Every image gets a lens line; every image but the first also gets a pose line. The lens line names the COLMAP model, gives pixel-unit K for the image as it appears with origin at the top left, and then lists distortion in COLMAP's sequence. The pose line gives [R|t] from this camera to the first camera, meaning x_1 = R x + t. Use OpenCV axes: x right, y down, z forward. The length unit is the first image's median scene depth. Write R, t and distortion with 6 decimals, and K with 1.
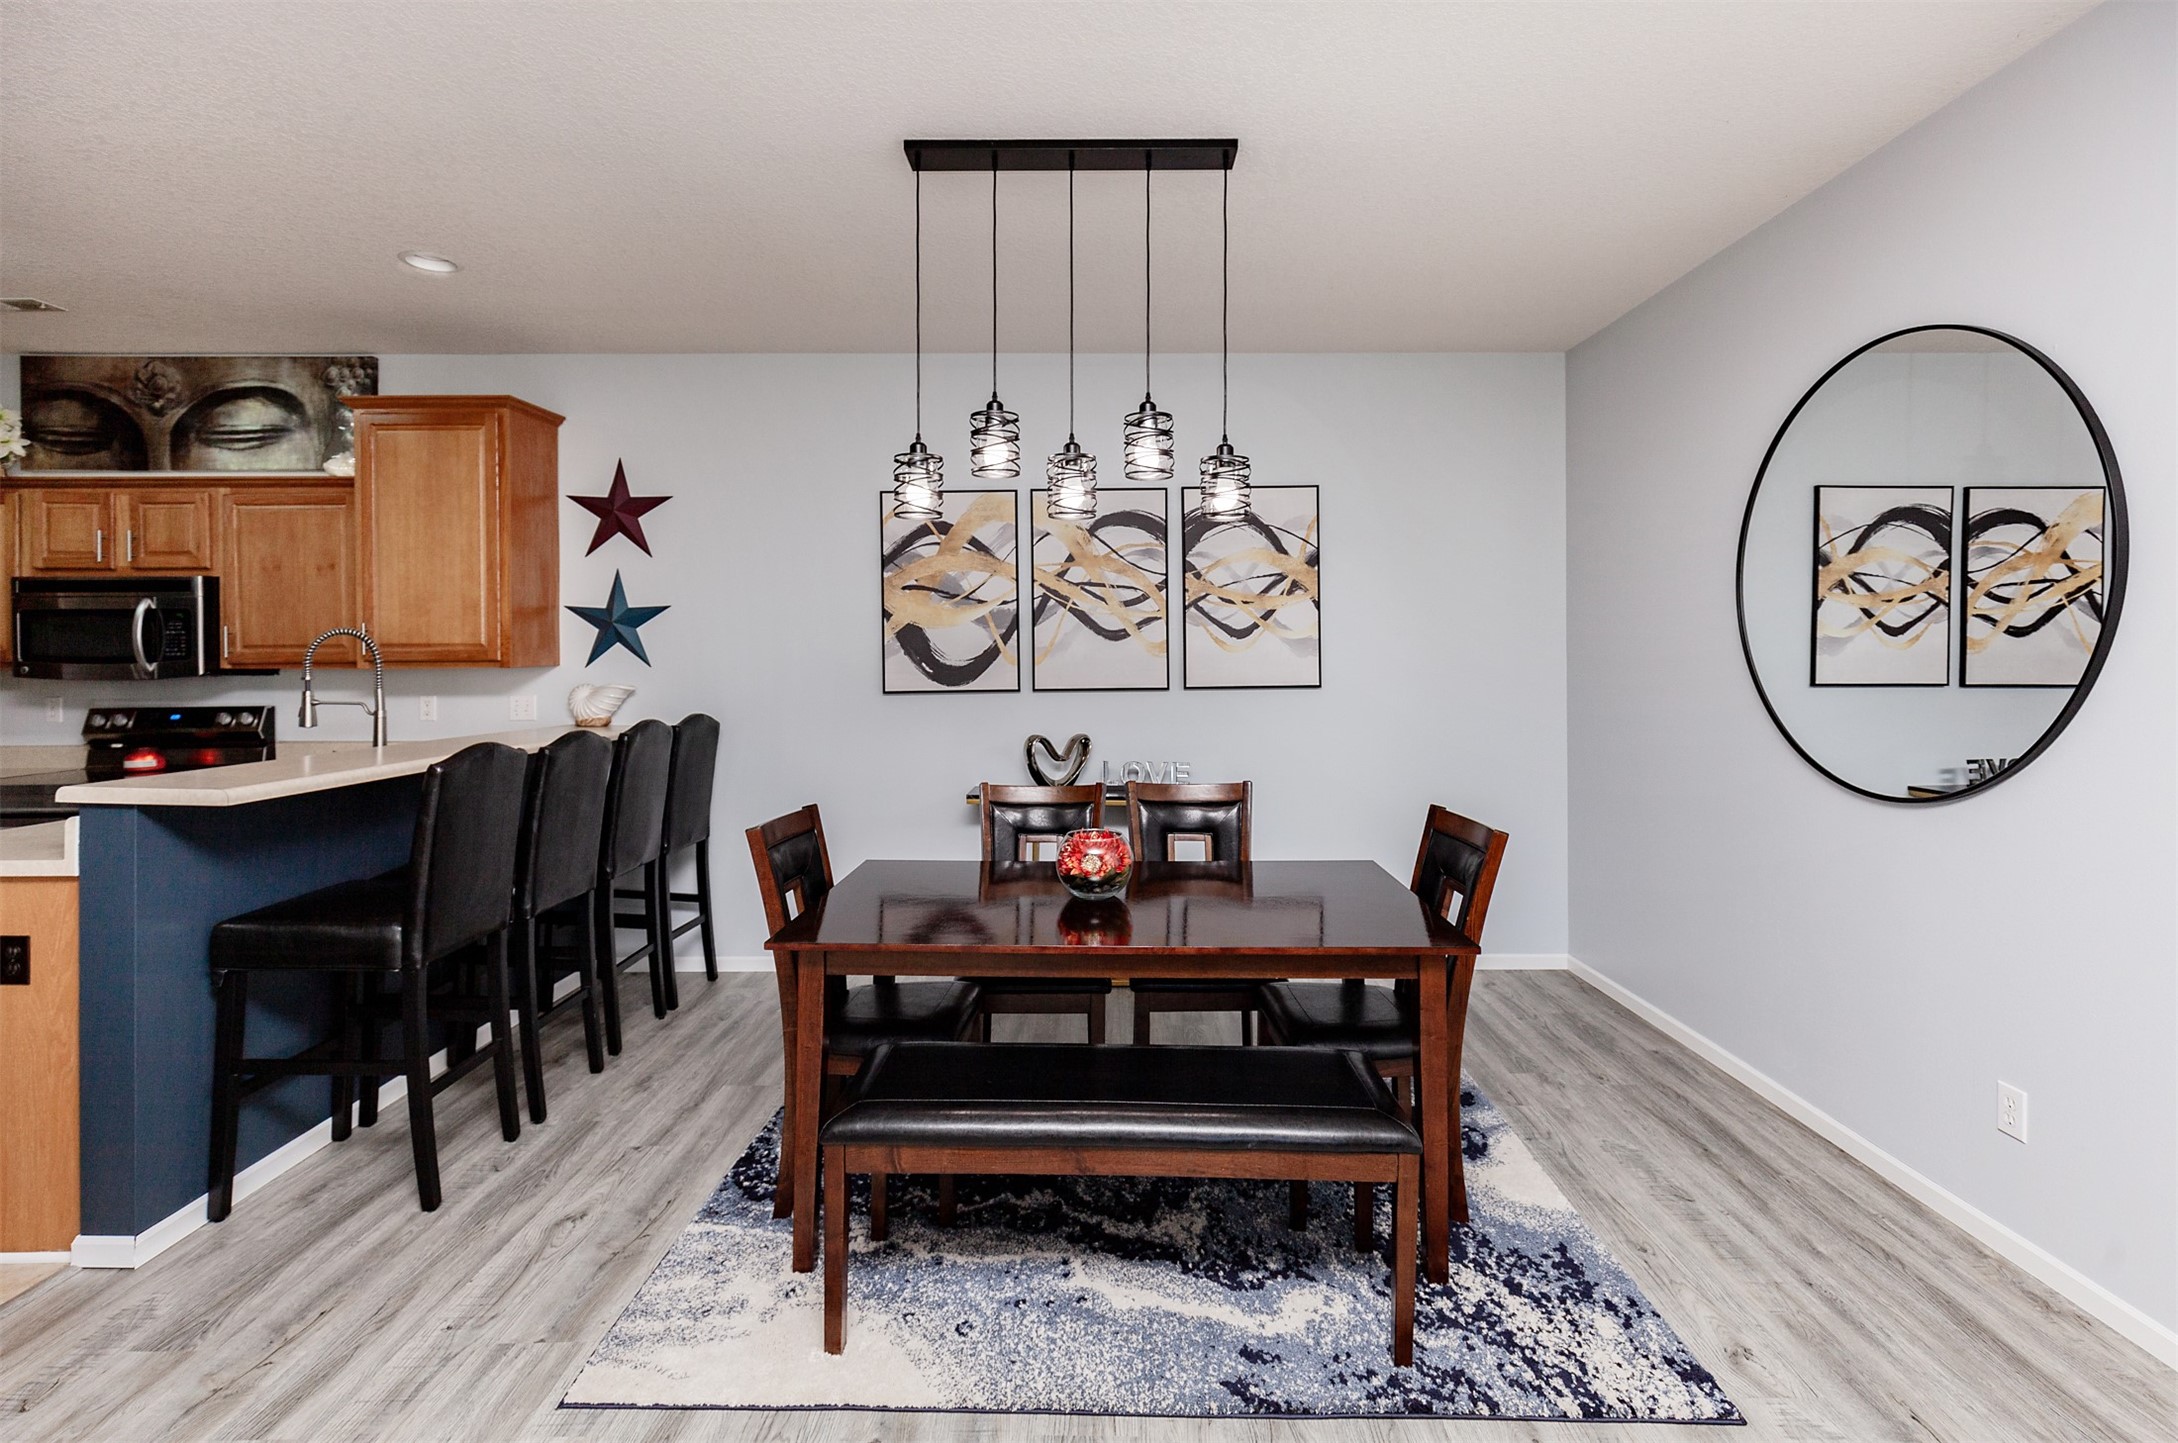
lens RADIAL K [[1018.0, 0, 1100.5], [0, 1018.0, 652.4], [0, 0, 1]] dist [0.007691, -0.000966]
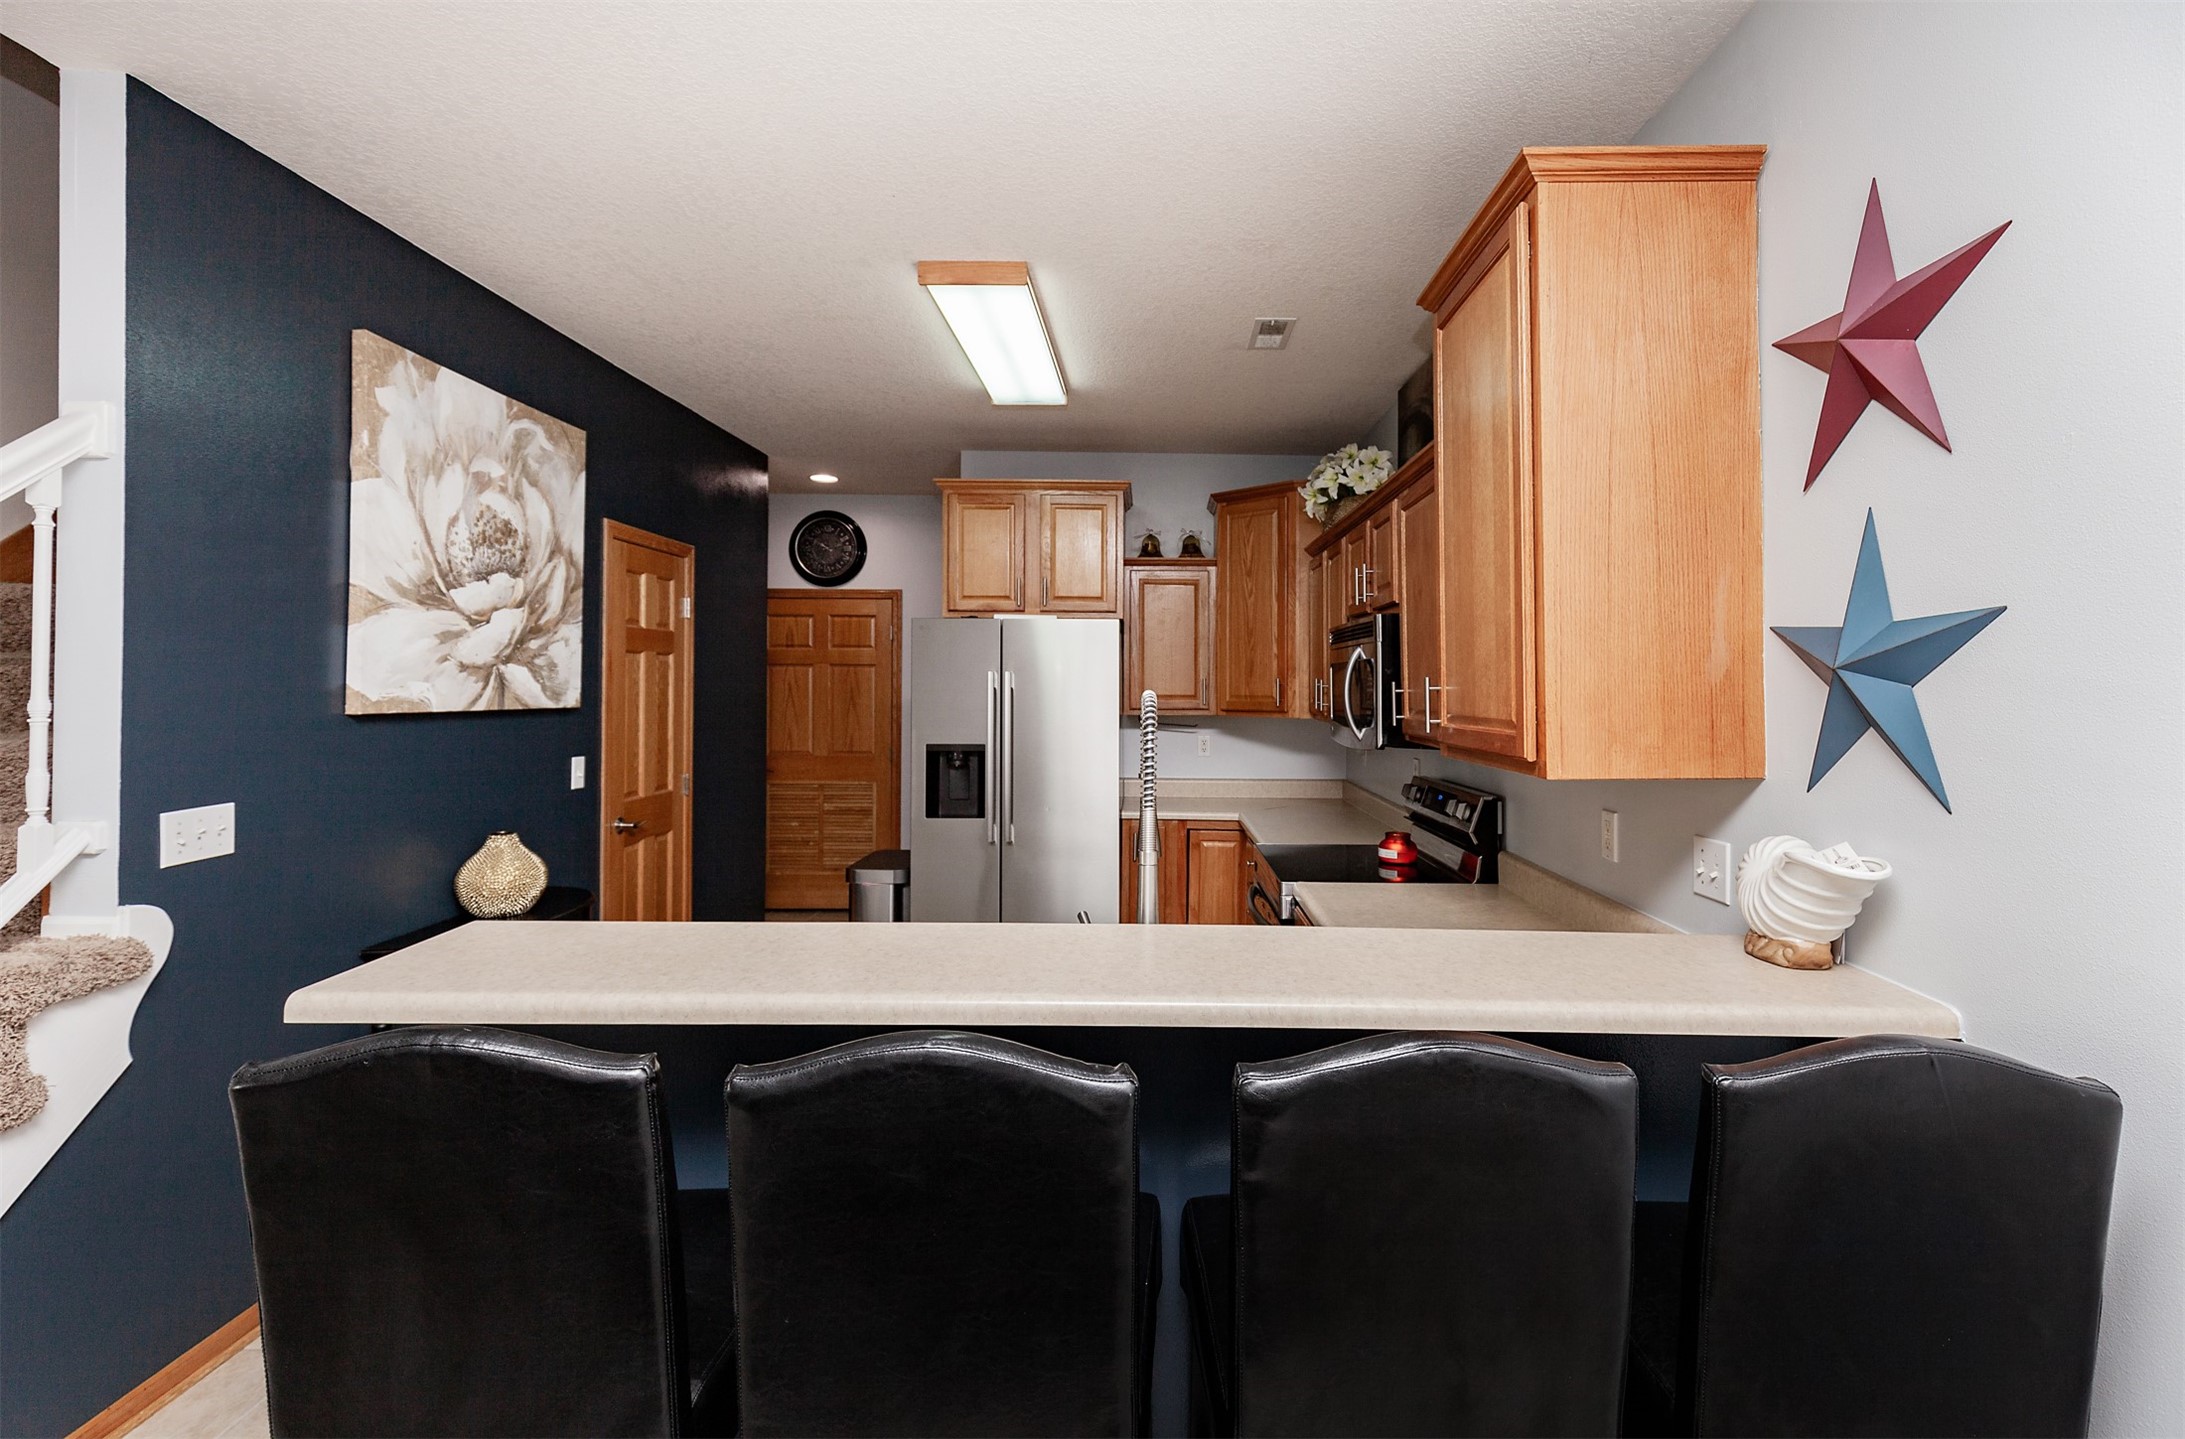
lens RADIAL K [[995.7, 0, 1149.2], [0, 995.7, 679.8], [0, 0, 1]] dist [0.000912, -0.000011]
pose [[0.005886, -0.000451, -0.999983, -0.146790], [-0.006826, 0.999977, -0.000491, -0.023958], [0.999959, 0.006828, 0.005883, 0.764443]]
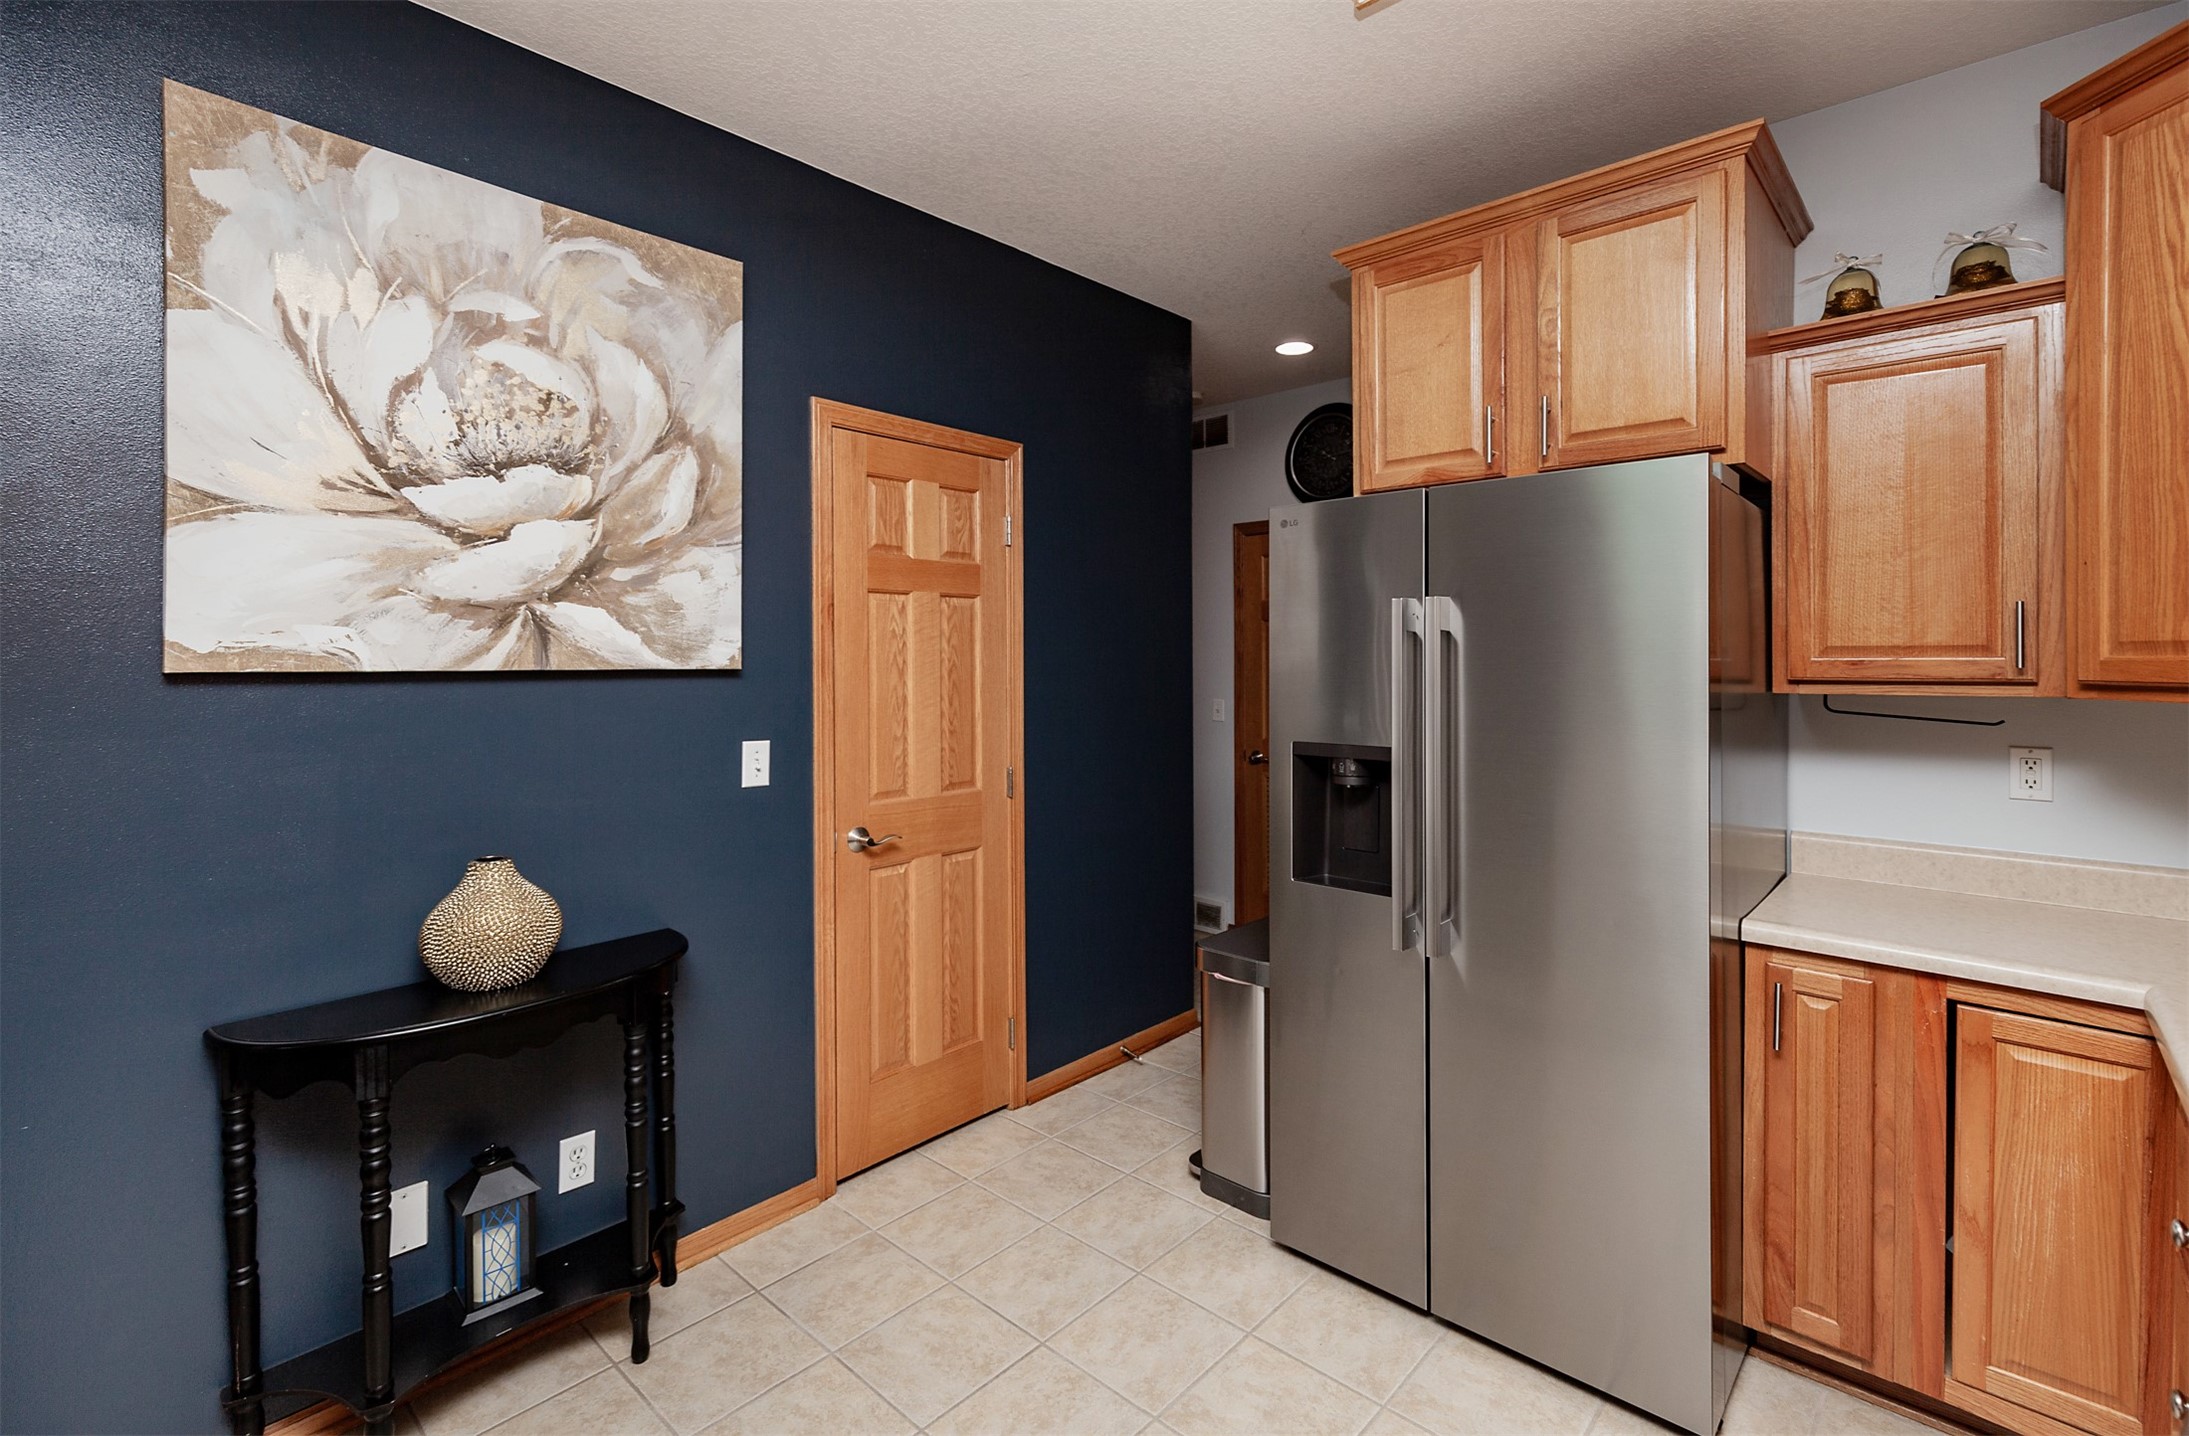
lens RADIAL K [[995.1, 0, 1117.1], [0, 995.1, 667.3], [0, 0, 1]] dist [0.005300, 0.000517]
pose [[-0.667119, 0.012892, -0.744839, -0.682127], [0.006200, 0.999912, 0.011753, -0.005314], [0.744925, 0.003223, -0.667140, 0.830093]]
